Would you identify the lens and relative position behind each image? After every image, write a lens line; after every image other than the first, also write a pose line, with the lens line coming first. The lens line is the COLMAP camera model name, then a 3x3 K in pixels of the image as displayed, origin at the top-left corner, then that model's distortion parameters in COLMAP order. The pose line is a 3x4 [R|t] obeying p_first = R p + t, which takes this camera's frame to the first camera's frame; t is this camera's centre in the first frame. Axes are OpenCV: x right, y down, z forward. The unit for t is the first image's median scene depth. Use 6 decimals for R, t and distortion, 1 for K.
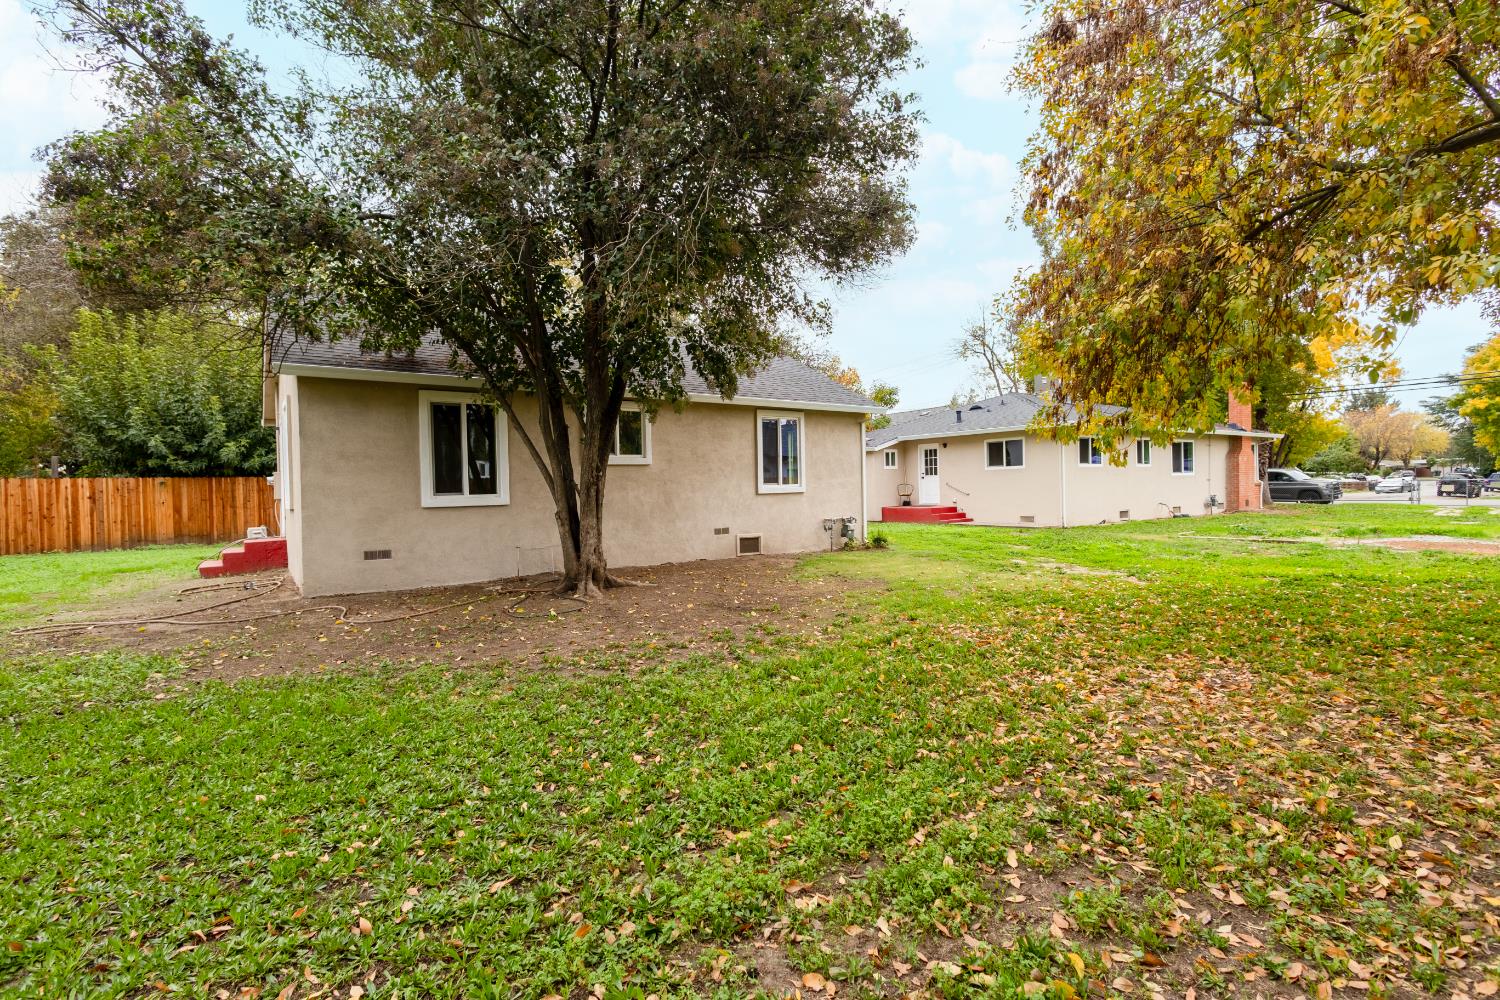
lens RADIAL K [[709.0, 0, 770.5], [0, 709.0, 501.6], [0, 0, 1]] dist [0.012691, 0.000003]
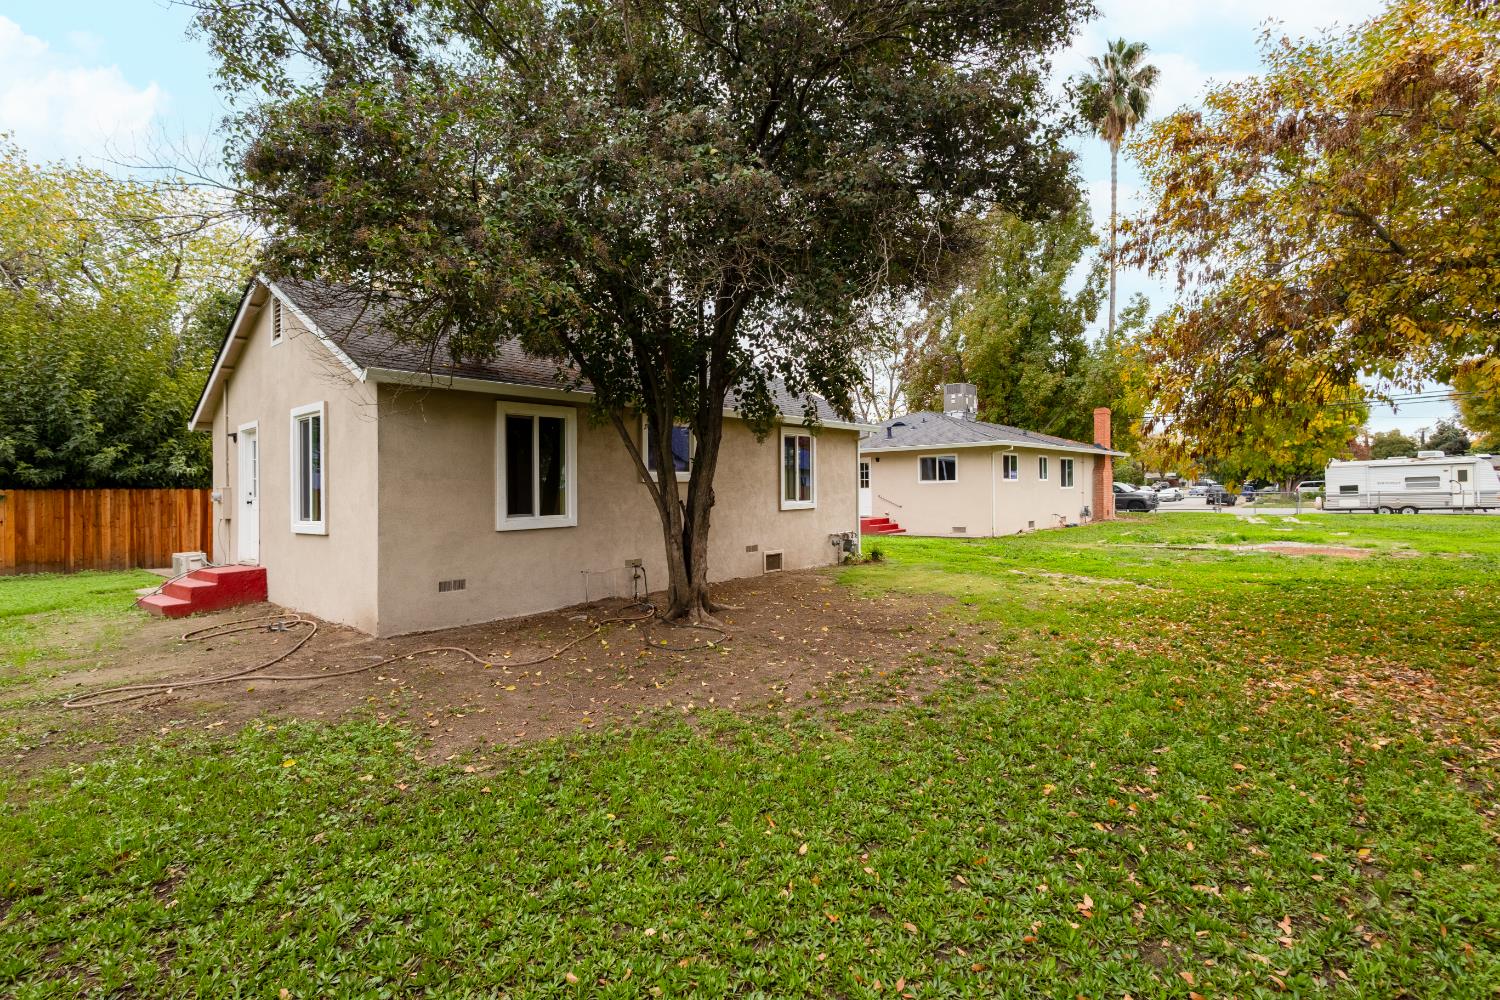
lens RADIAL K [[709.0, 0, 770.5], [0, 709.0, 501.6], [0, 0, 1]] dist [0.012691, 0.000003]
pose [[0.969305, -0.000145, 0.245863, -0.231281], [0.002148, 0.999967, -0.007877, -0.012978], [-0.245853, 0.008164, 0.969273, 0.028330]]
